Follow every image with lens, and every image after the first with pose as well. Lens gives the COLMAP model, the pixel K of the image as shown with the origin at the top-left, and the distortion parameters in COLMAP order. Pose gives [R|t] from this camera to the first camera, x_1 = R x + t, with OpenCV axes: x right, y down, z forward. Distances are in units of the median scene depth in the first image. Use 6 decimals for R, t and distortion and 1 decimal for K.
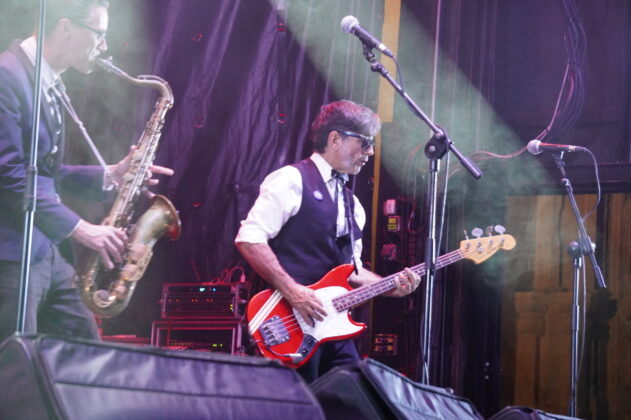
lens RADIAL K [[2397.0, 0, 313.6], [0, 2397.0, 233.8], [0, 0, 1]] dist [0.791947, 0.000000]
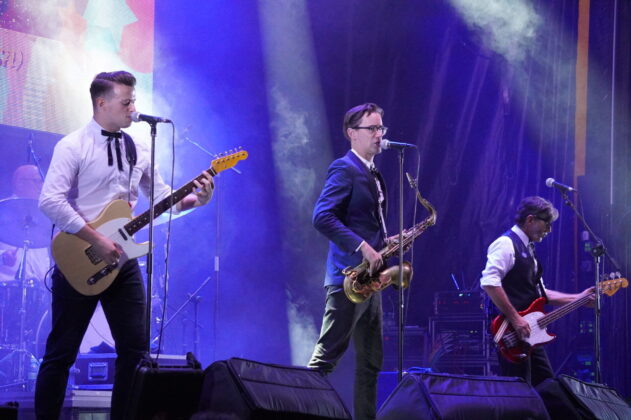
lens RADIAL K [[2272.3, 0, 331.0], [0, 2272.3, 235.7], [0, 0, 1]] dist [1.215370, 0.000000]
pose [[0.994738, -0.048877, -0.090043, 0.007852], [0.051263, 0.998388, 0.024377, -0.129796], [0.088707, -0.028865, 0.995639, -1.059388]]
